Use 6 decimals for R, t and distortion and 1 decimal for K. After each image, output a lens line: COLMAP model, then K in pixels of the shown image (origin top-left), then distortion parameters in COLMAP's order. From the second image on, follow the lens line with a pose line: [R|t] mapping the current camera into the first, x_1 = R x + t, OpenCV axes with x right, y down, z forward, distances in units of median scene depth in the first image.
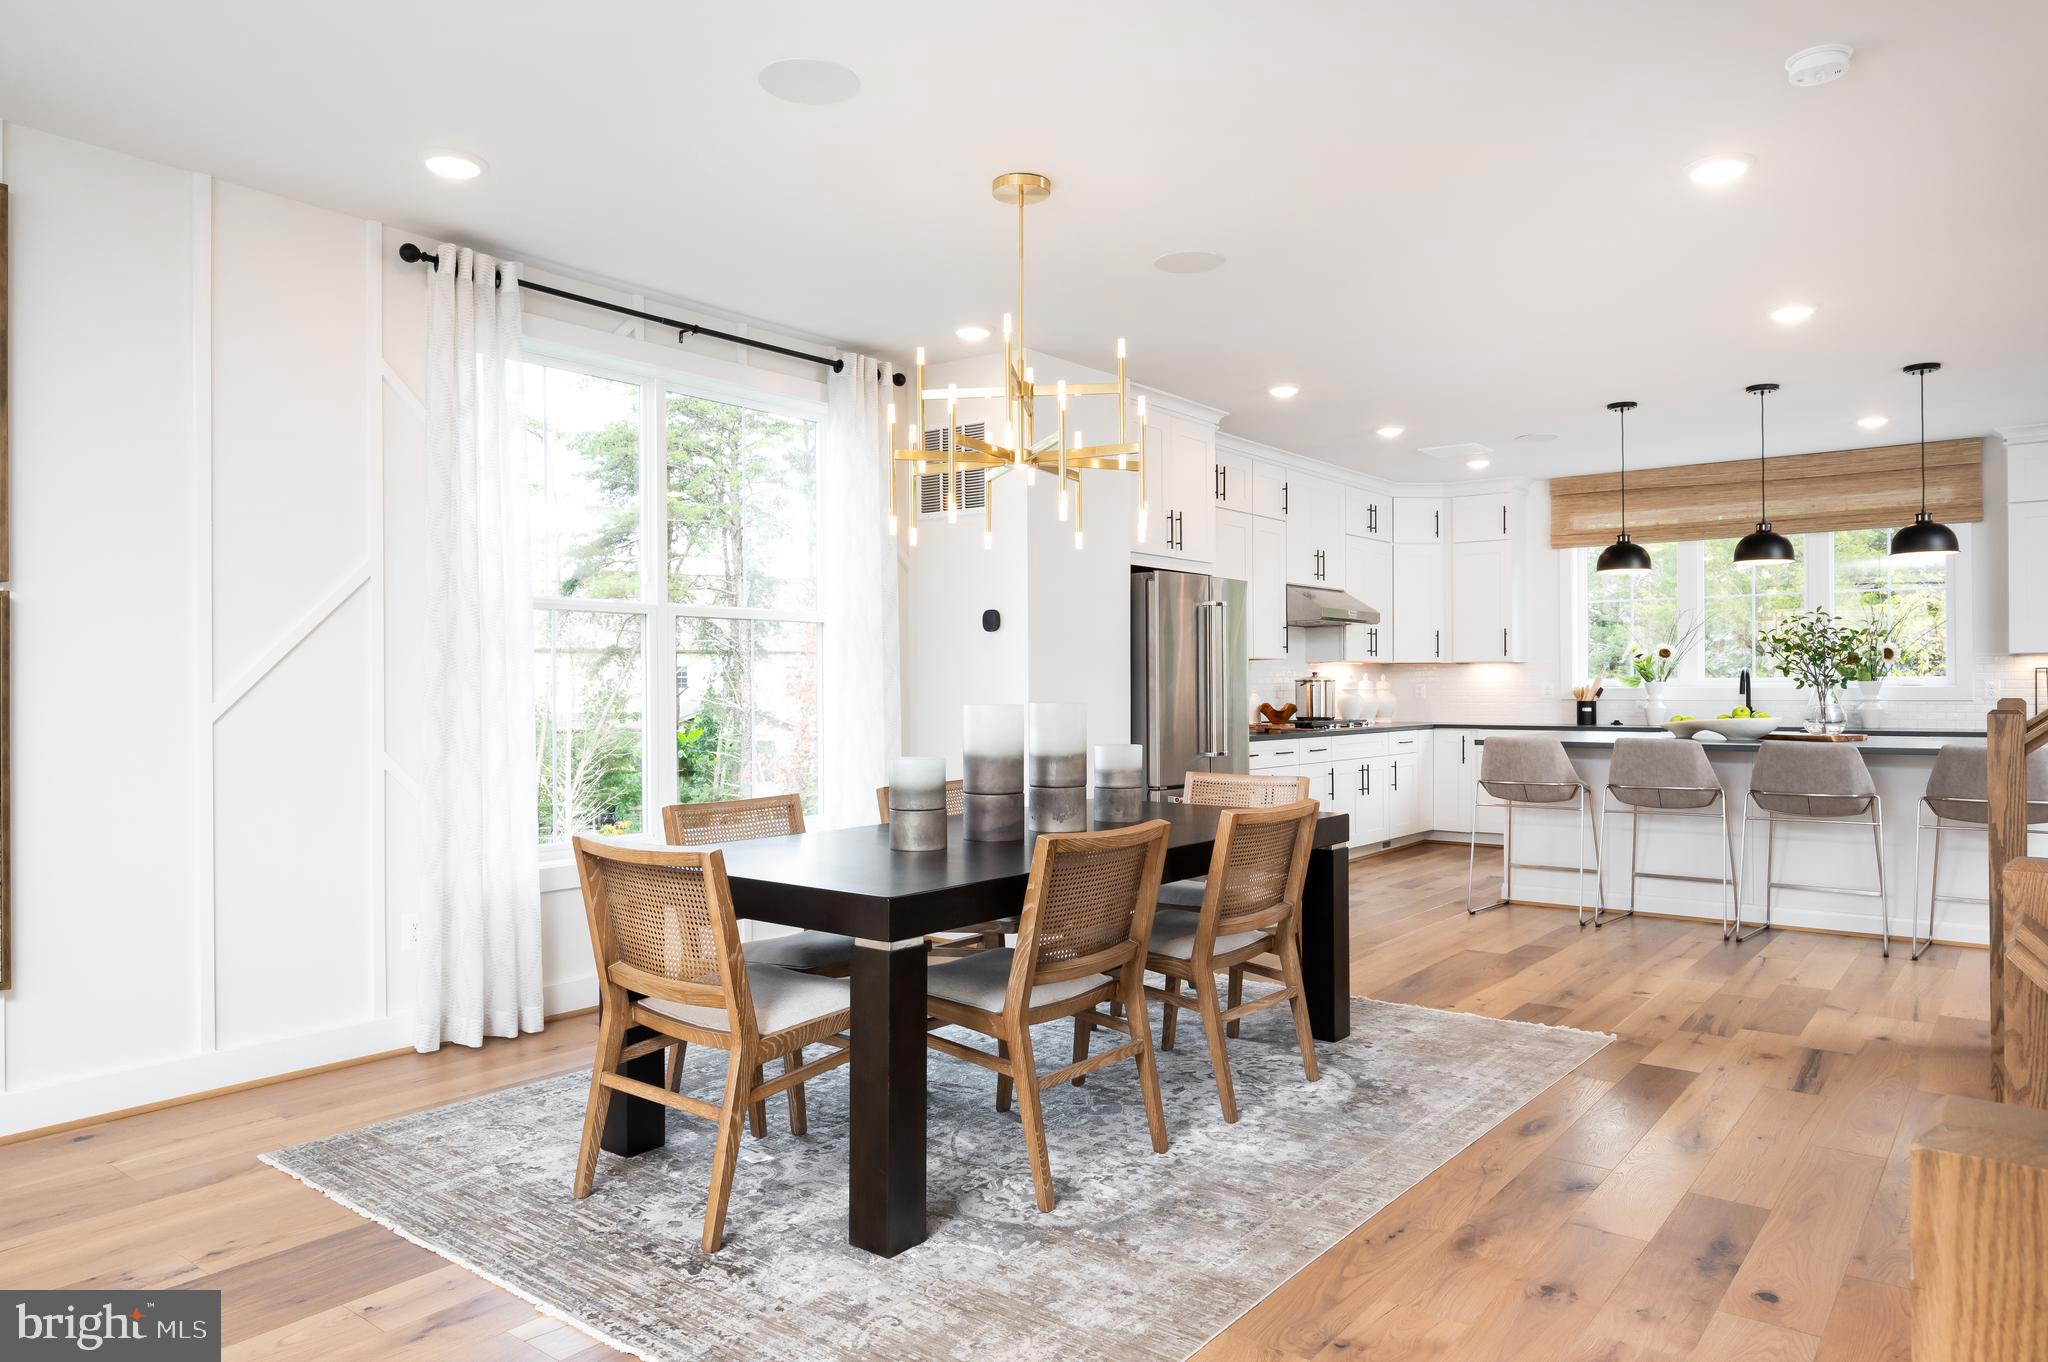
lens RADIAL K [[1316.5, 0, 1027.4], [0, 1316.5, 675.8], [0, 0, 1]] dist [-0.005397, 0.002905]
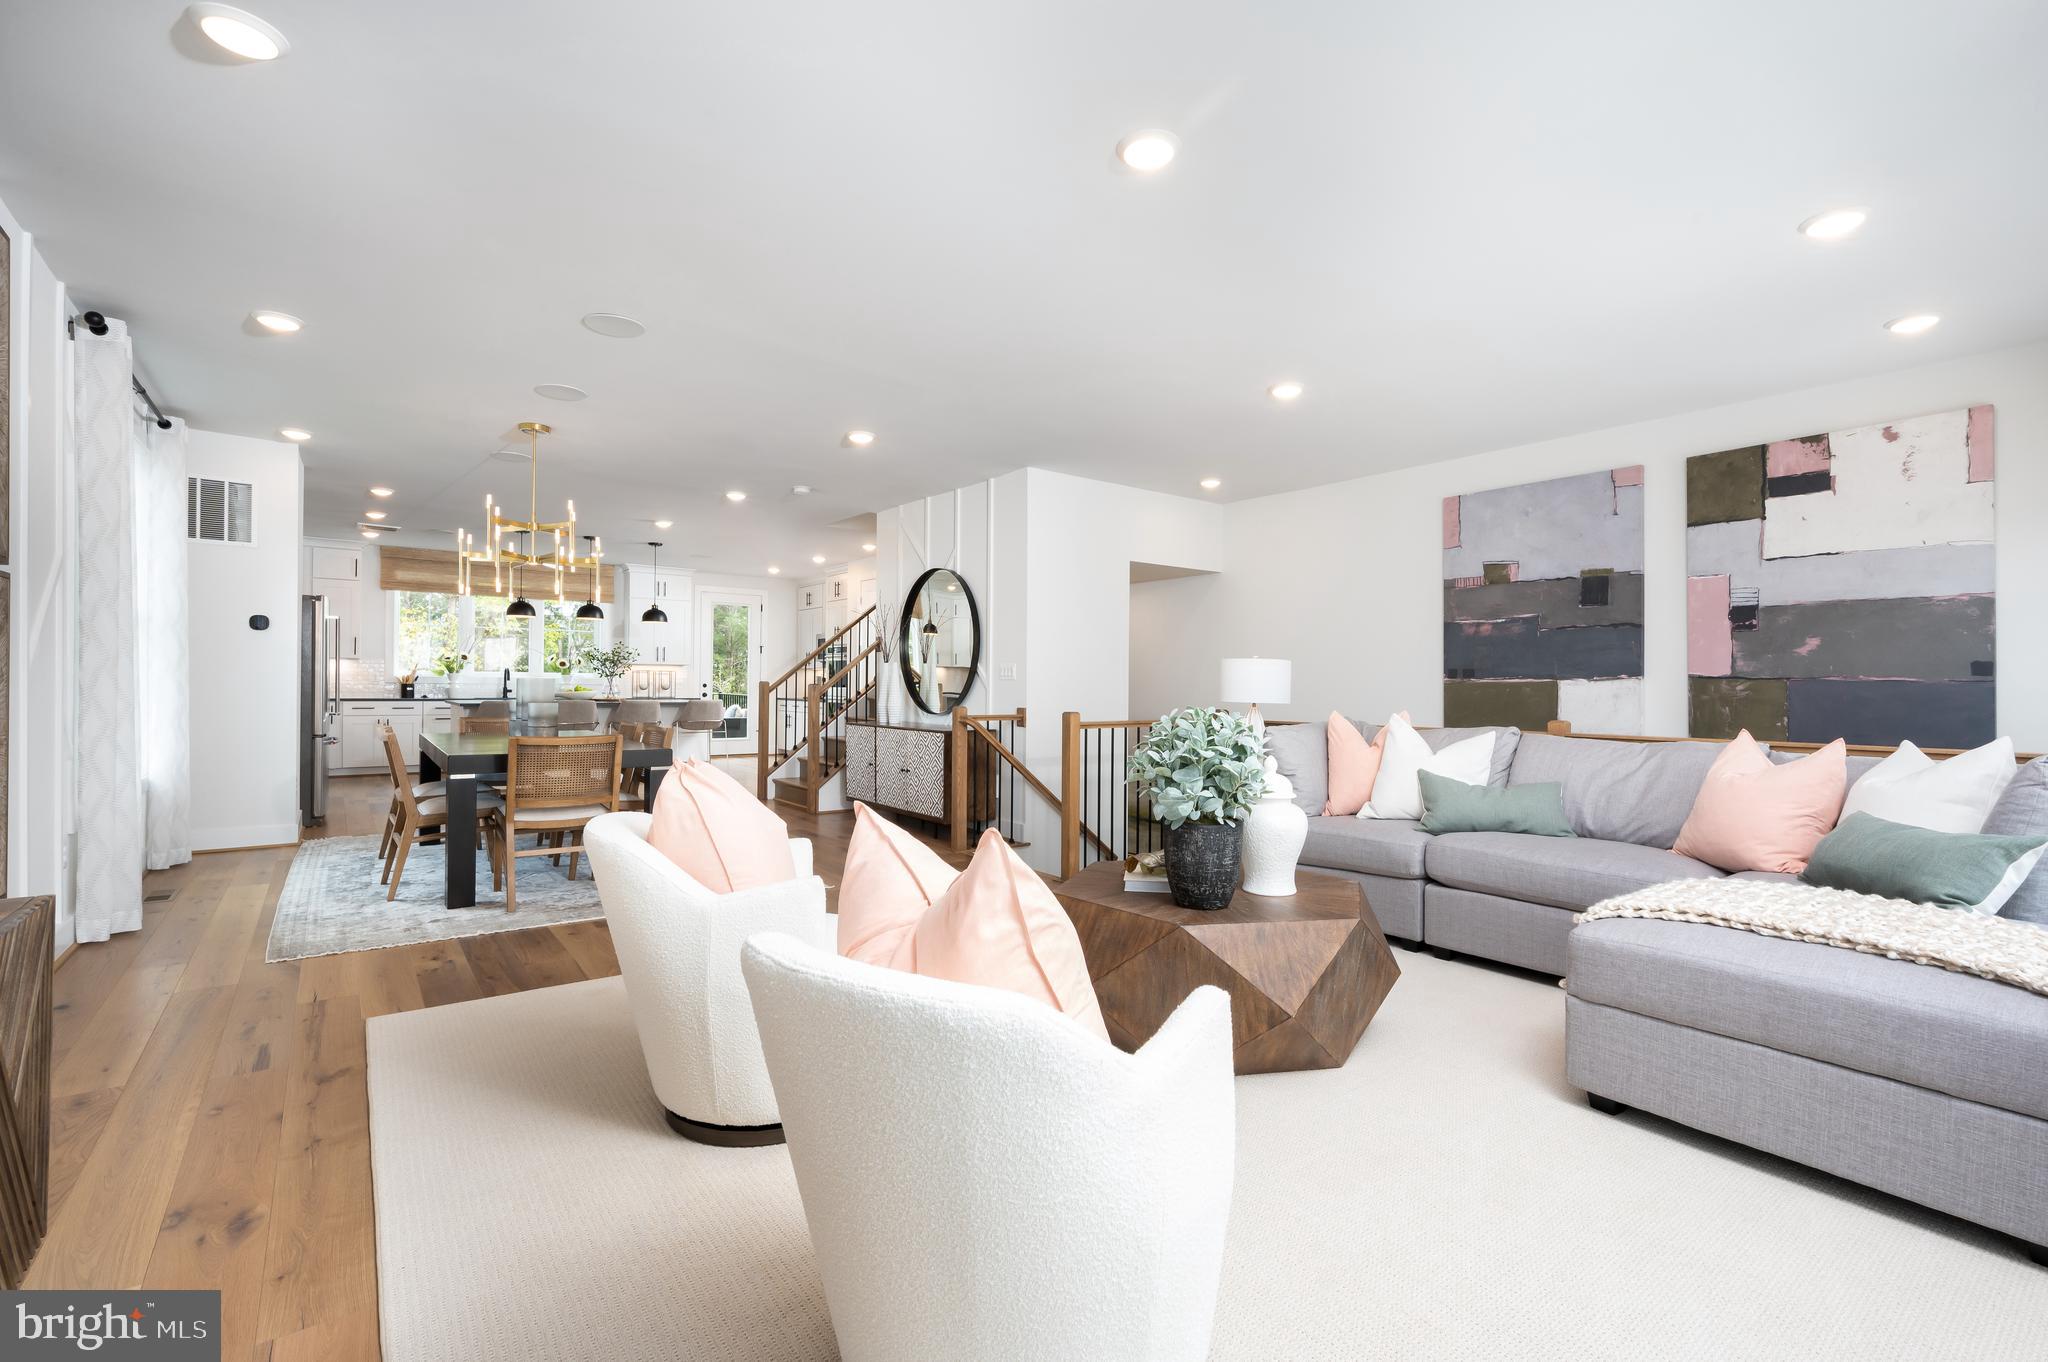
lens RADIAL K [[916.2, 0, 1035.5], [0, 916.2, 684.4], [0, 0, 1]] dist [0.001062, -0.000311]
pose [[0.237765, 0.006650, 0.971300, -0.518365], [-0.016778, 0.999855, -0.002739, 0.009764], [-0.971178, -0.015646, 0.237842, -0.050056]]
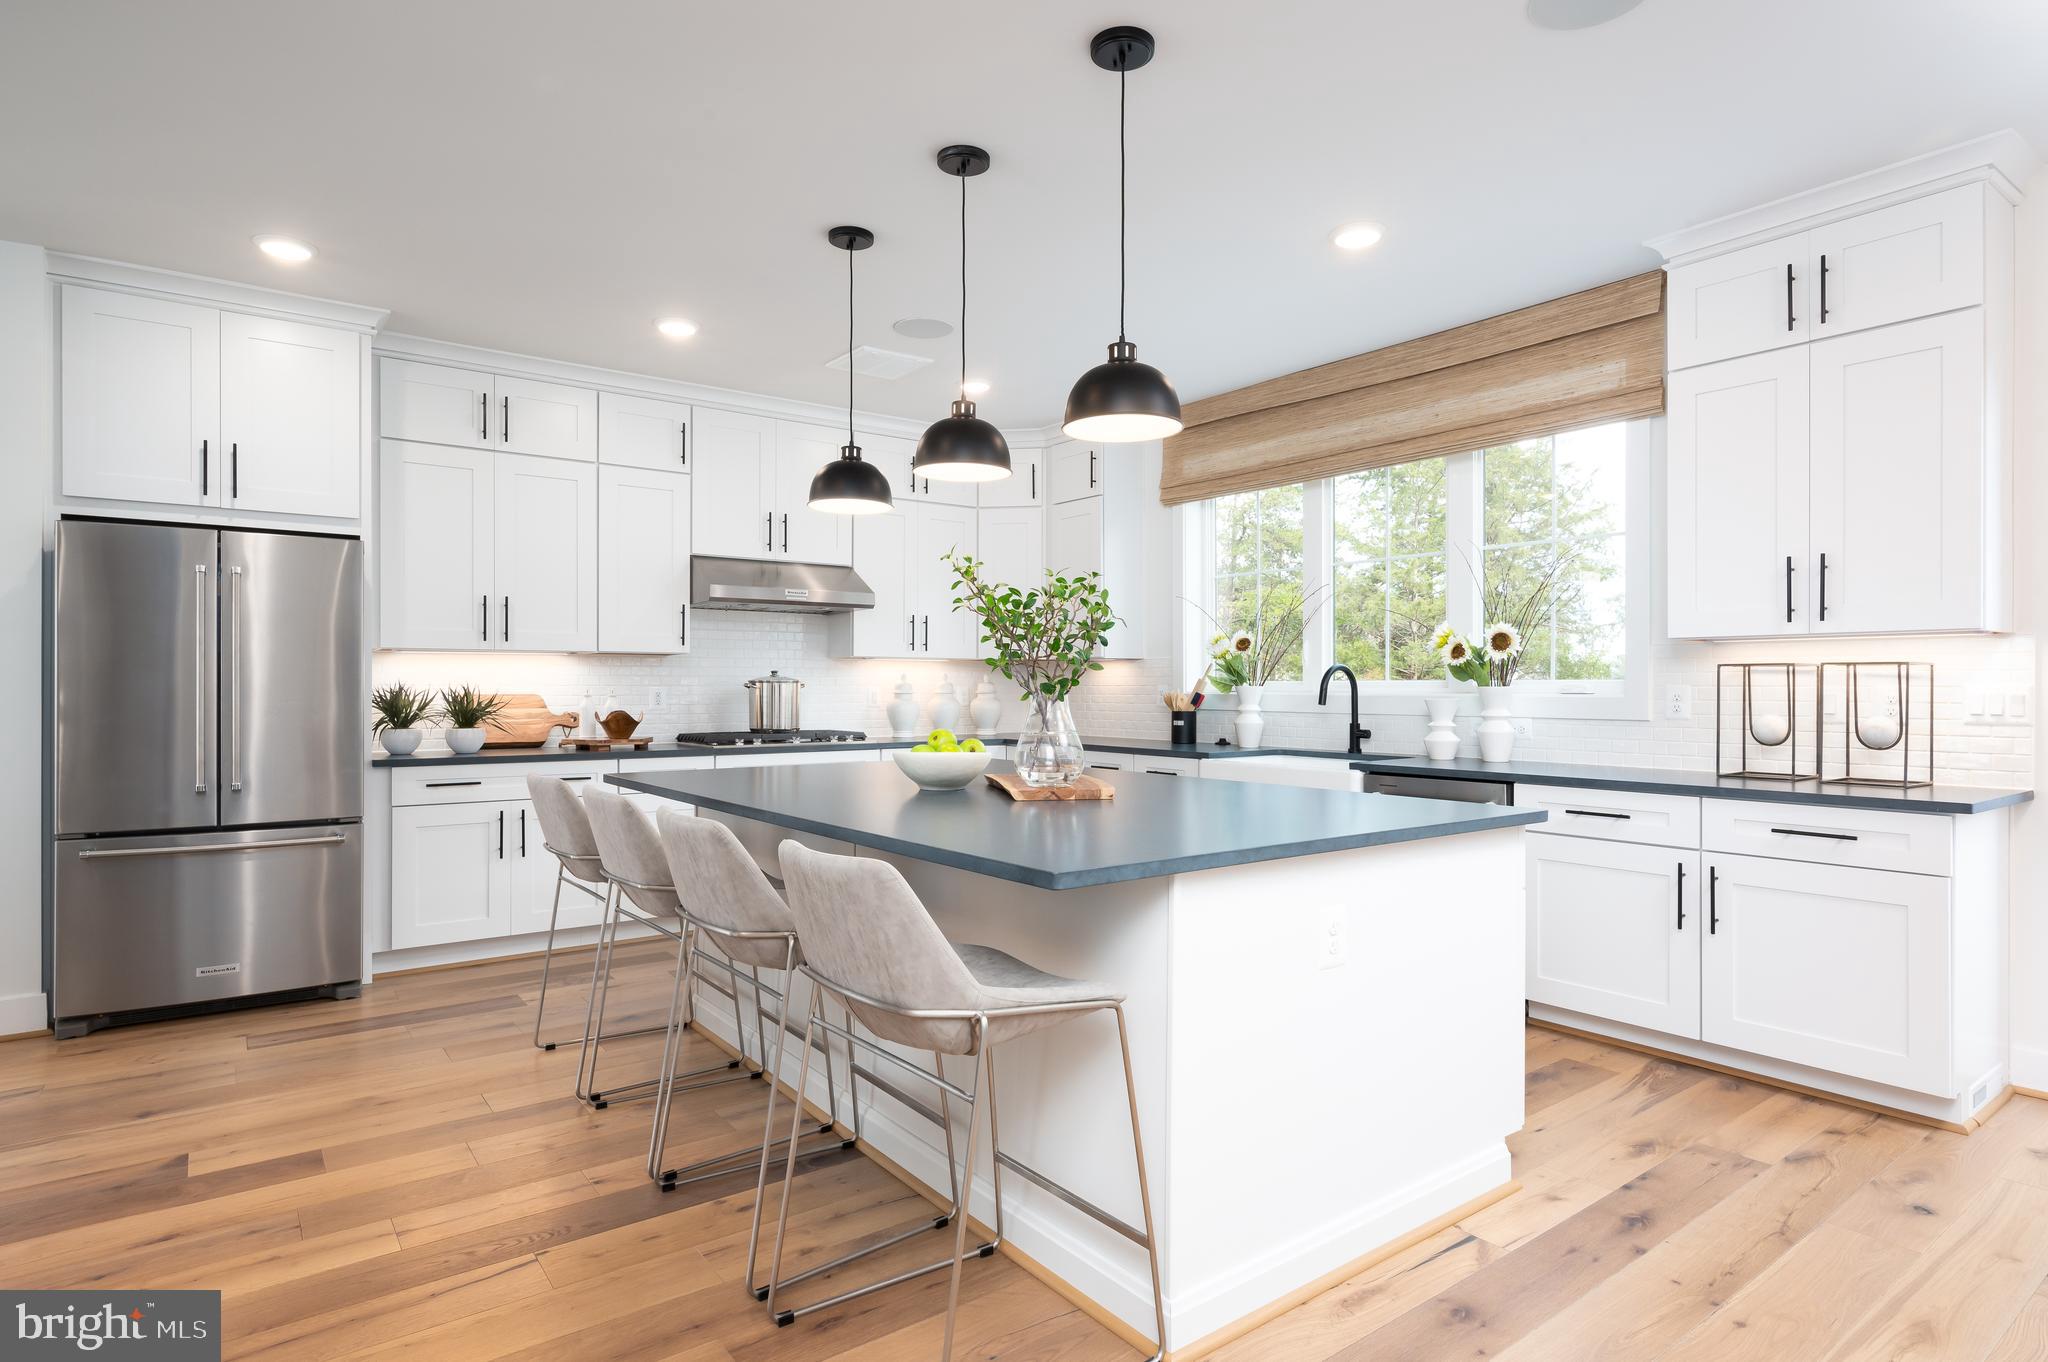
lens RADIAL K [[1083.4, 0, 1028.3], [0, 1083.4, 687.8], [0, 0, 1]] dist [-0.007186, -0.000246]
pose [[0.966530, 0.005825, -0.256488, 0.499050], [-0.003742, 0.999956, 0.008609, 0.001122], [0.256527, -0.007361, 0.966509, 0.399837]]
